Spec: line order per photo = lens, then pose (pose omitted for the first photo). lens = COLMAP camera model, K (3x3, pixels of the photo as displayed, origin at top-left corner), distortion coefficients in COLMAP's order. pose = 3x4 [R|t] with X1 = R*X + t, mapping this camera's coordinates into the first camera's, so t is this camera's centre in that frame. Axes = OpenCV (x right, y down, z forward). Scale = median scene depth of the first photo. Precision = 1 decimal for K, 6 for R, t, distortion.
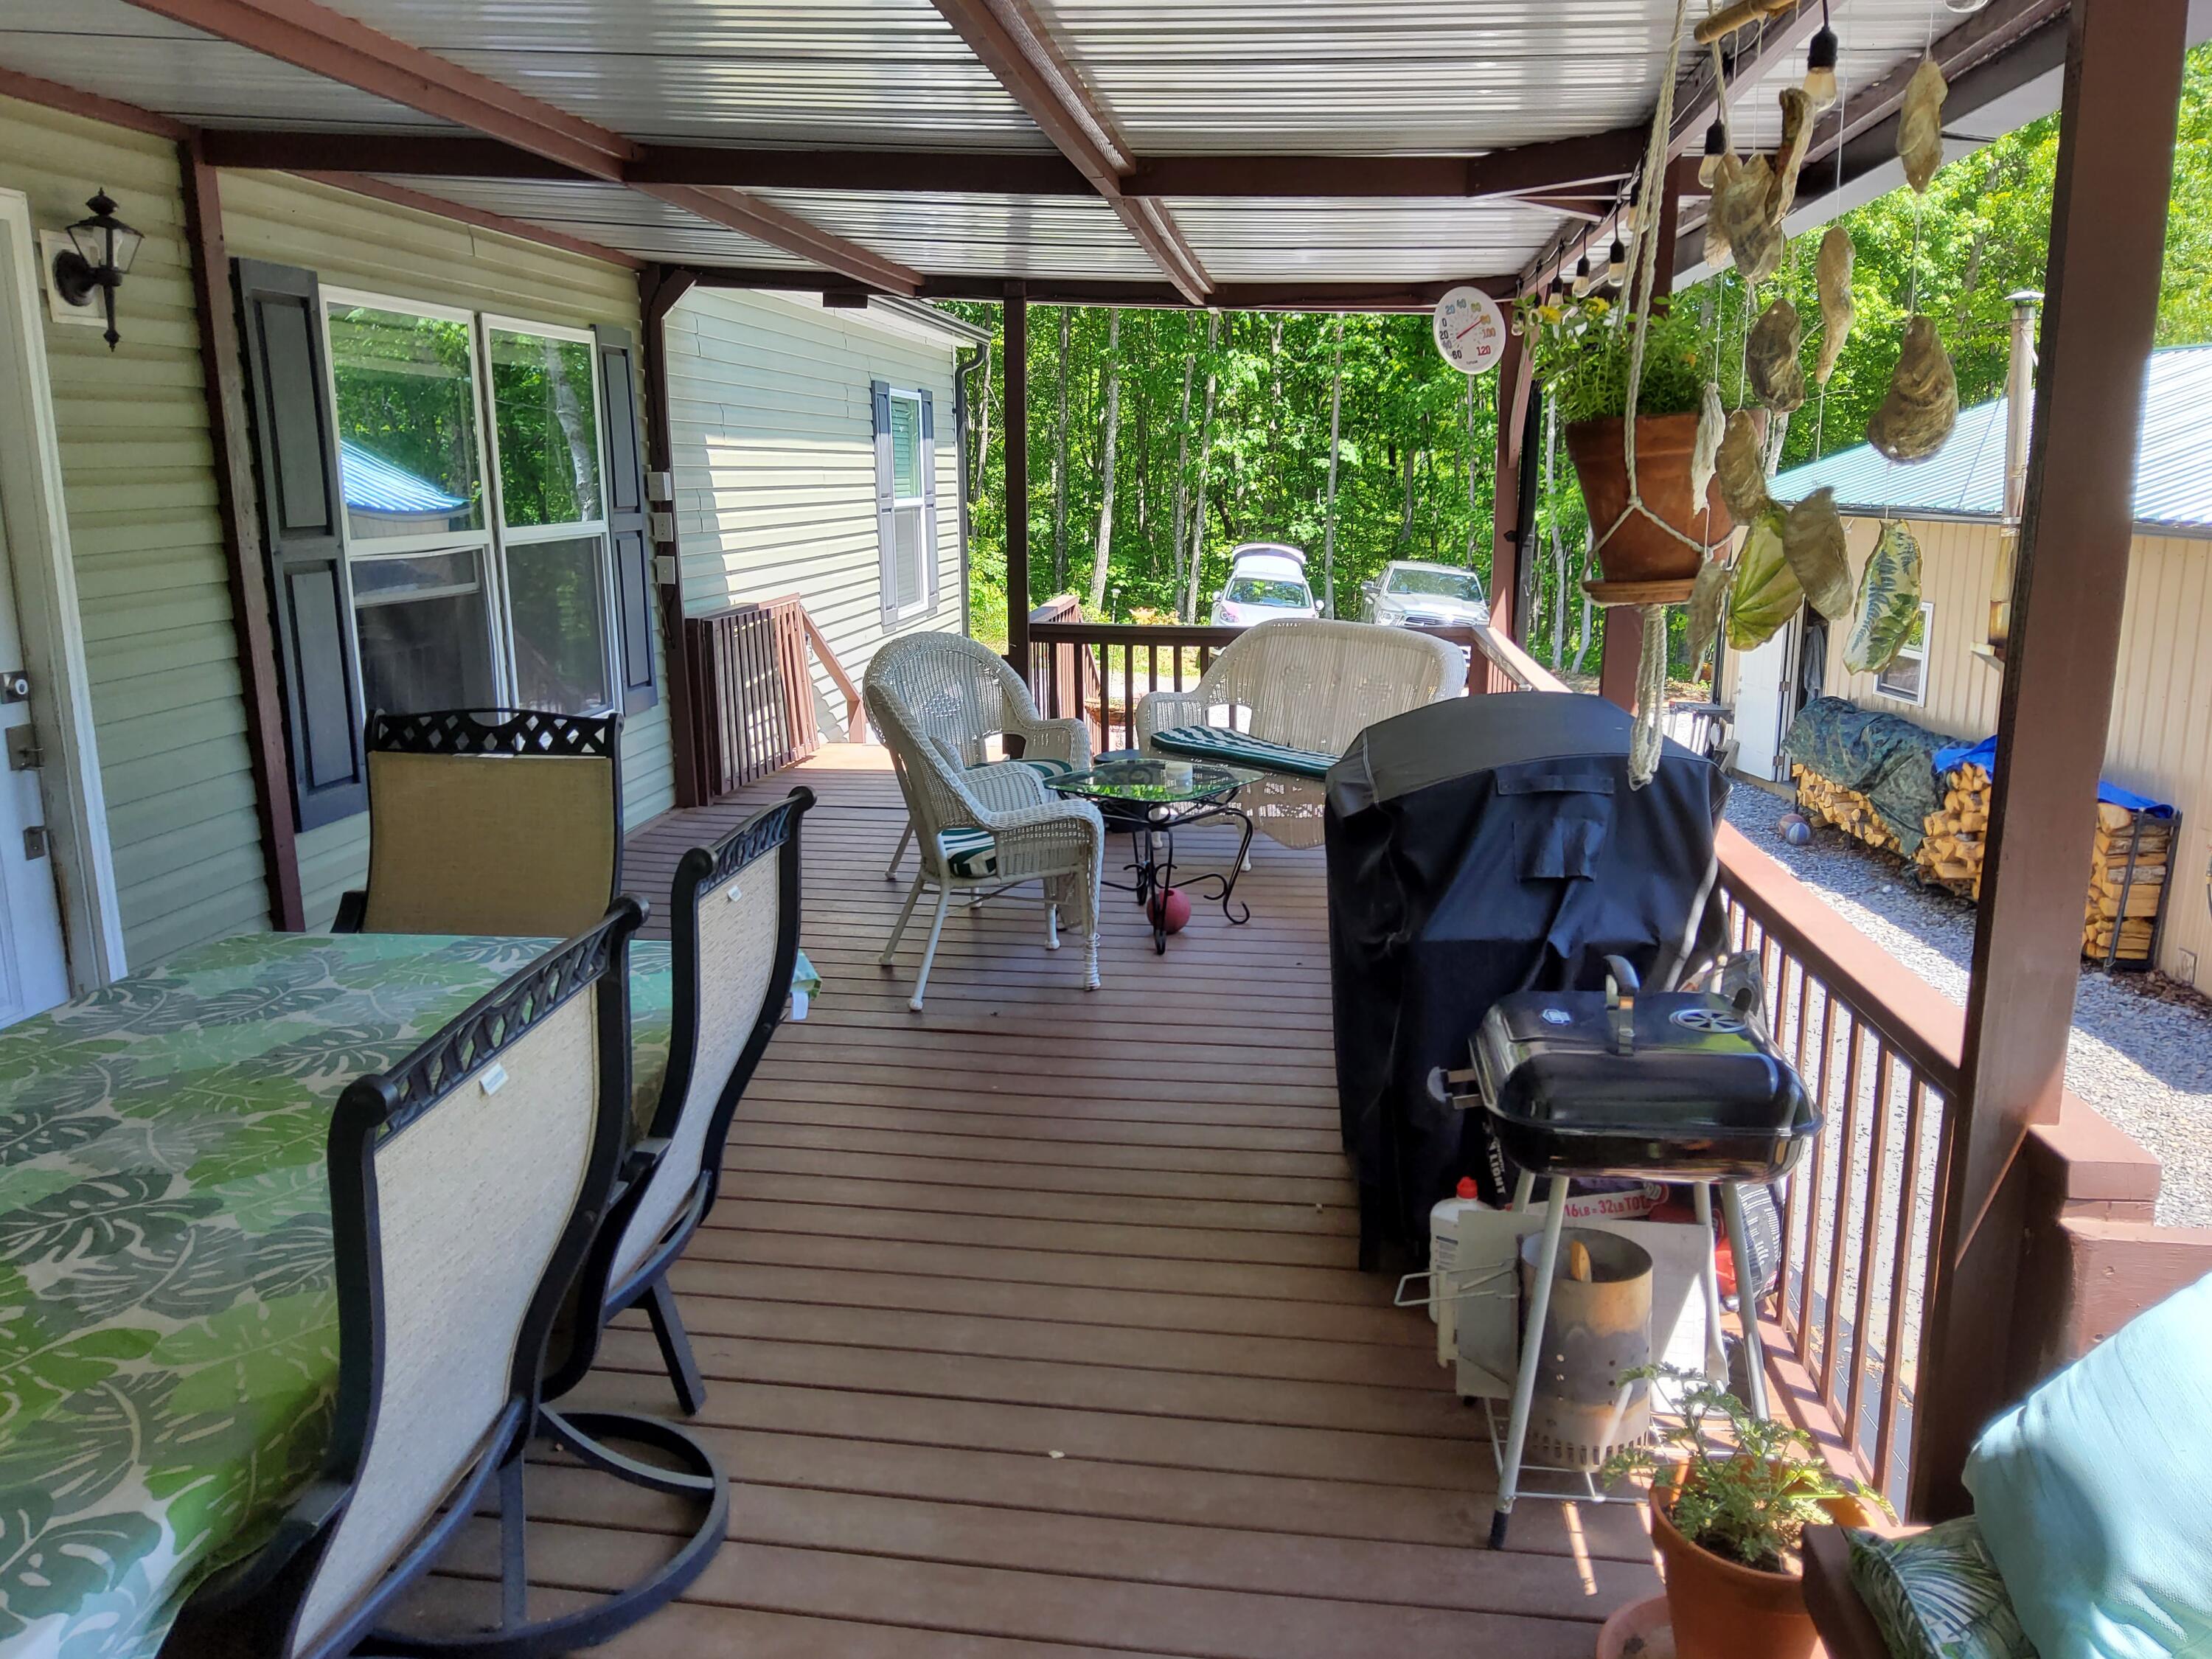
lens RADIAL K [[1654.4, 0, 1090.8], [0, 1654.4, 836.4], [0, 0, 1]] dist [0.067139, -0.111078]
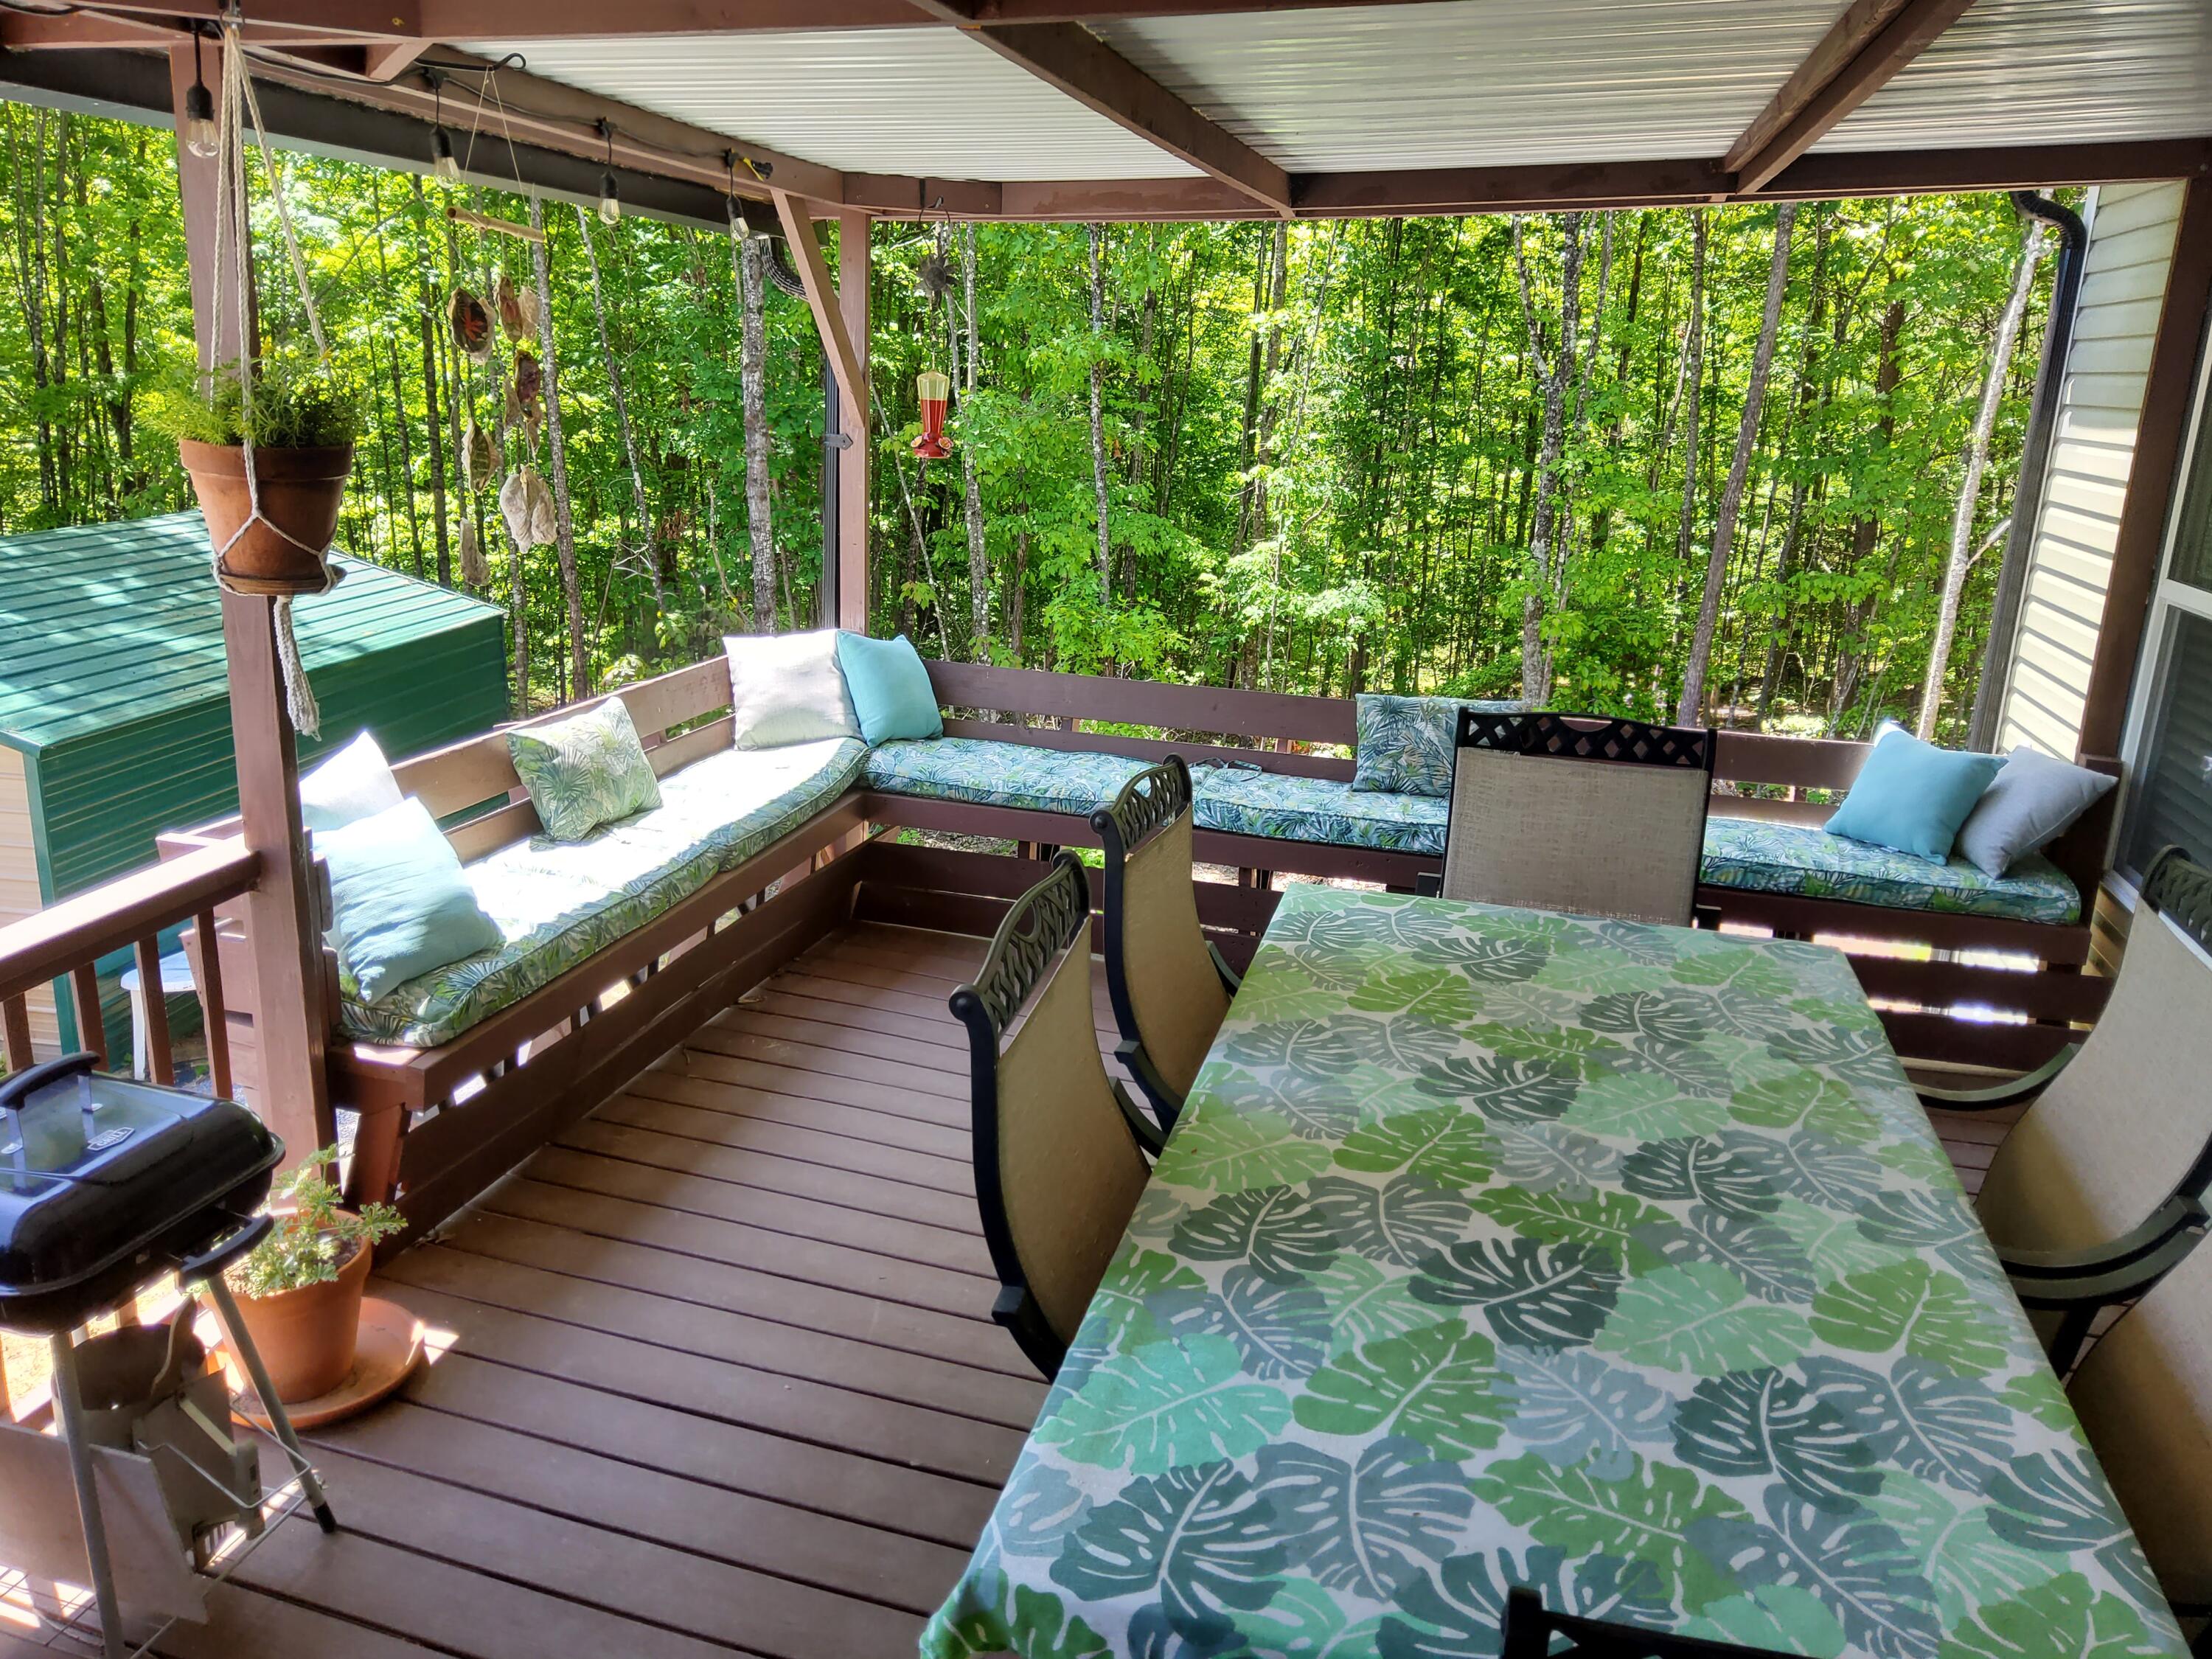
lens RADIAL K [[1654.4, 0, 1090.8], [0, 1654.4, 836.4], [0, 0, 1]] dist [0.067139, -0.111078]
pose [[-0.990175, -0.077485, 0.116402, -0.116076], [-0.011919, 0.876170, 0.481854, -0.166516], [-0.139325, 0.475733, -0.868485, 0.596758]]
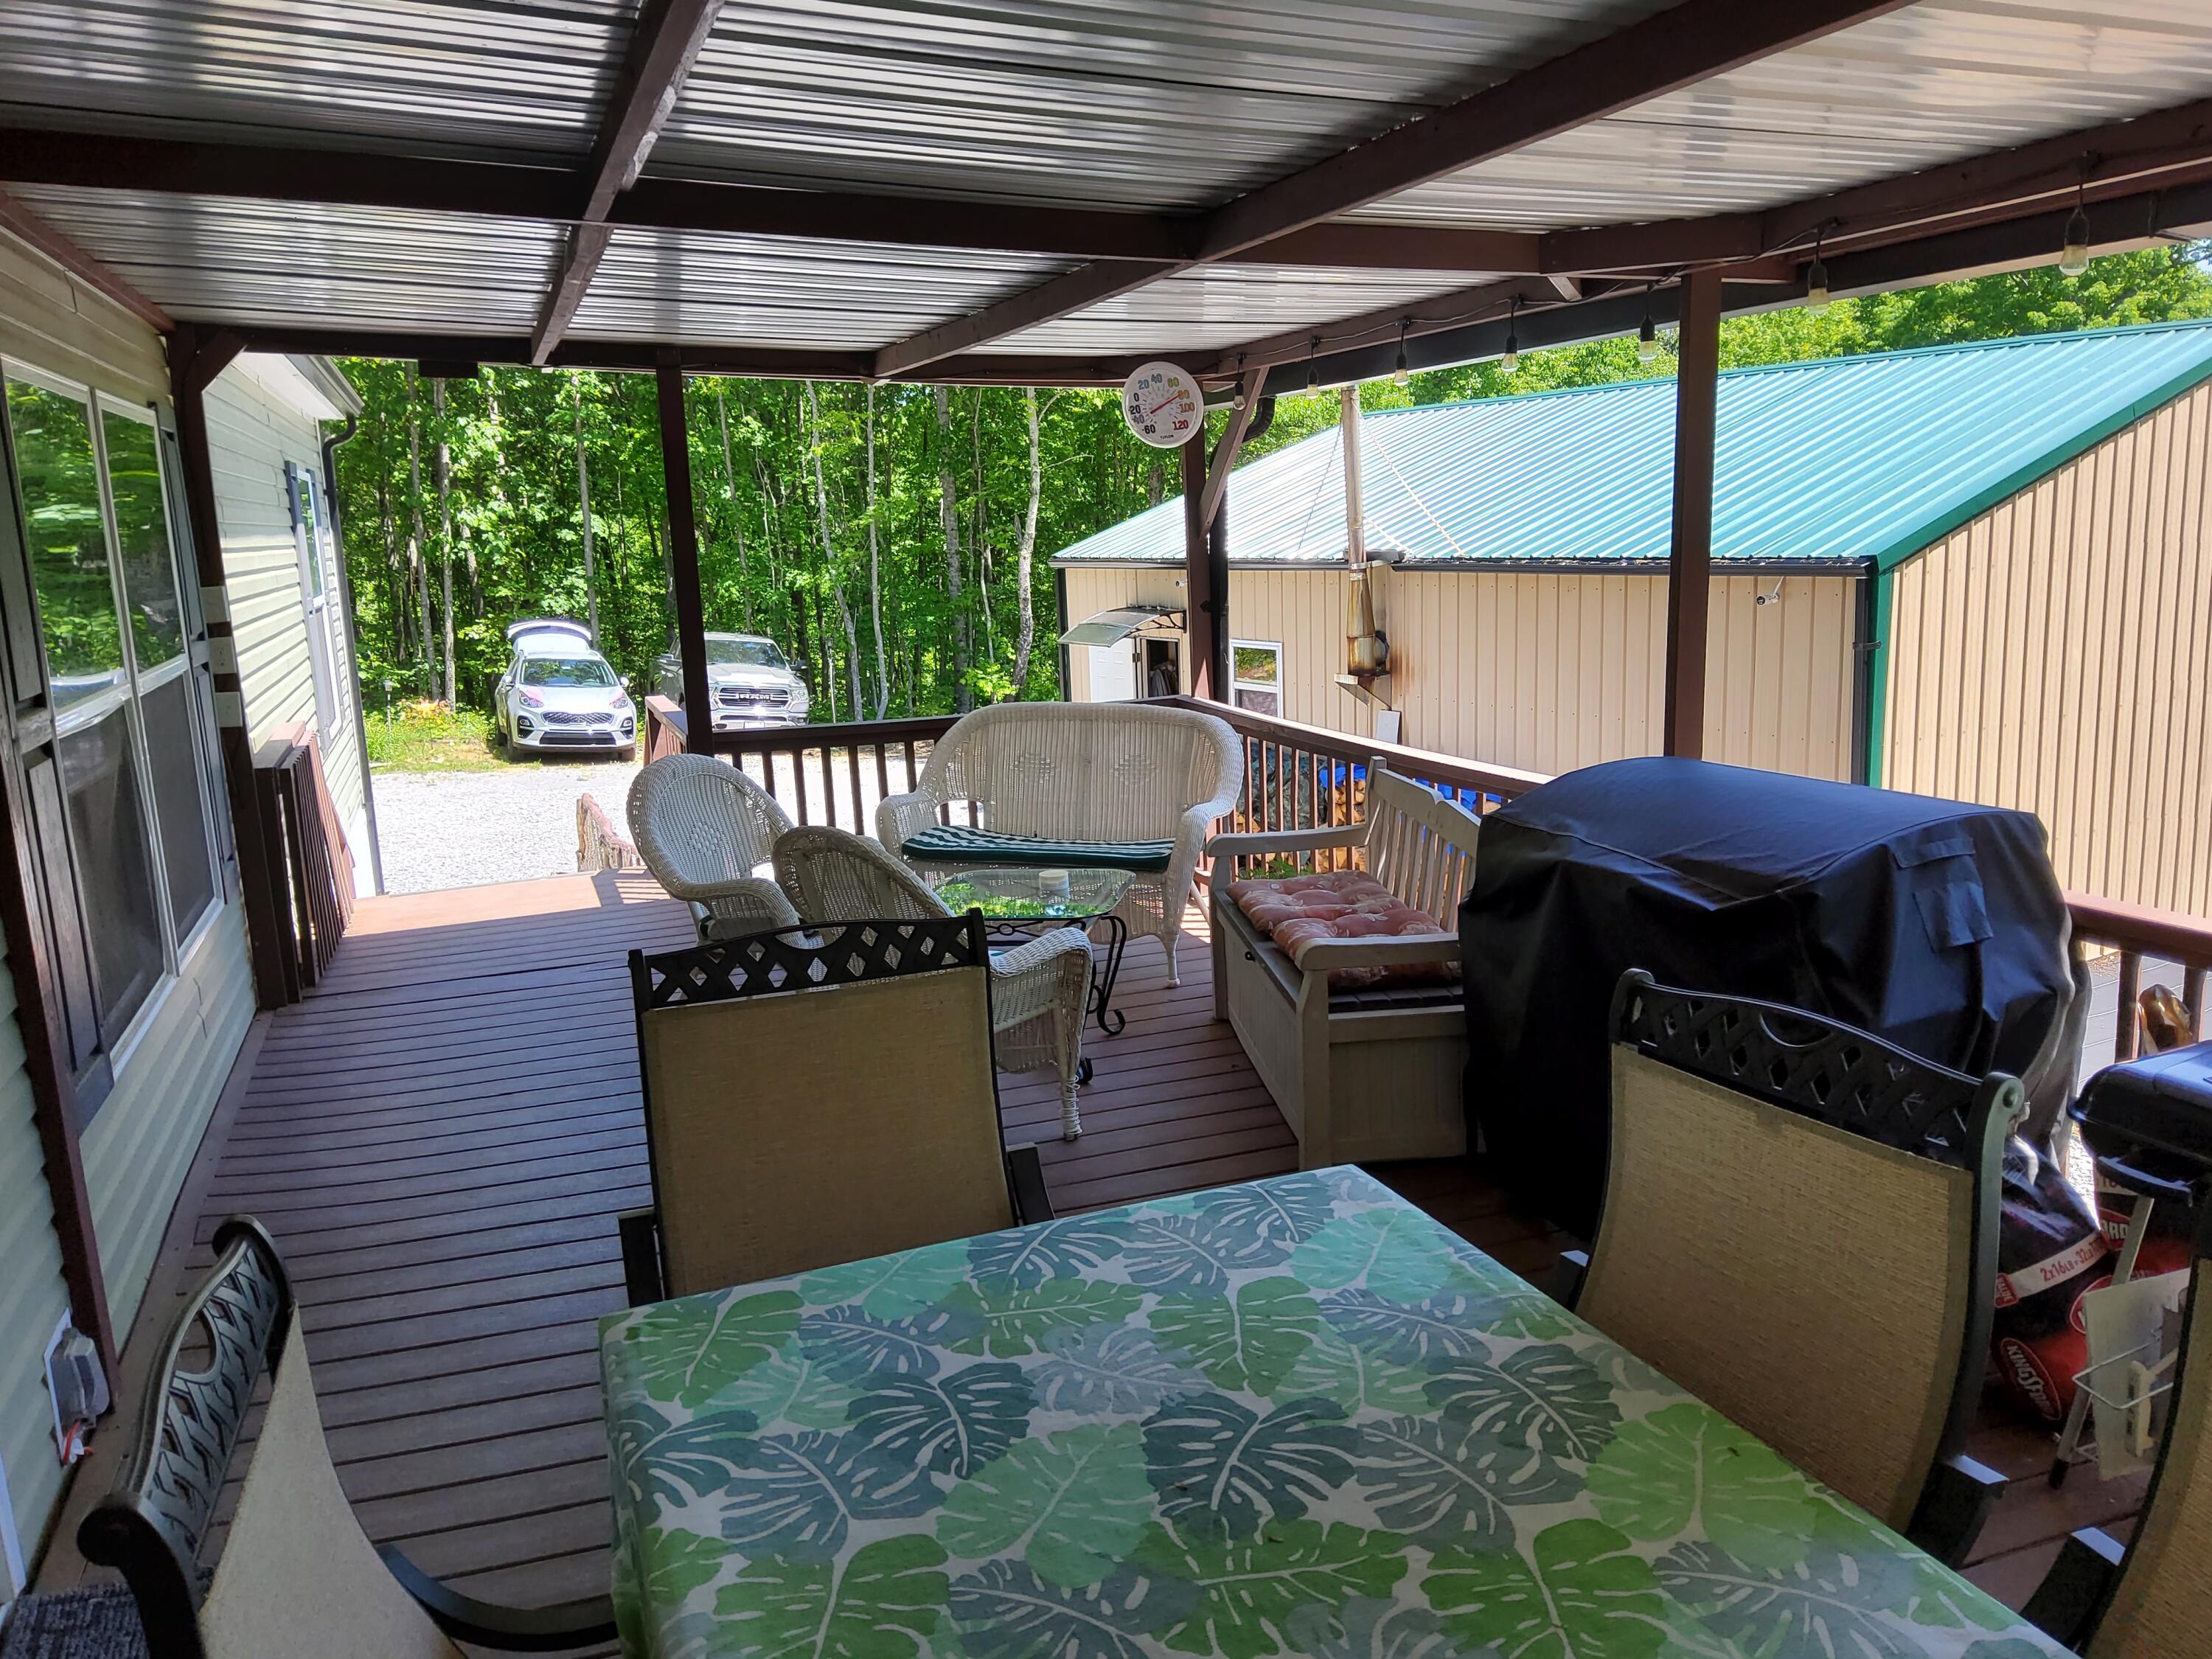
lens RADIAL K [[1654.4, 0, 1090.8], [0, 1654.4, 836.4], [0, 0, 1]] dist [0.067139, -0.111078]
pose [[0.886760, -0.117855, 0.446953, -0.286684], [0.134277, 0.990931, -0.005113, -0.047714], [-0.442297, 0.064550, 0.894543, 0.143955]]
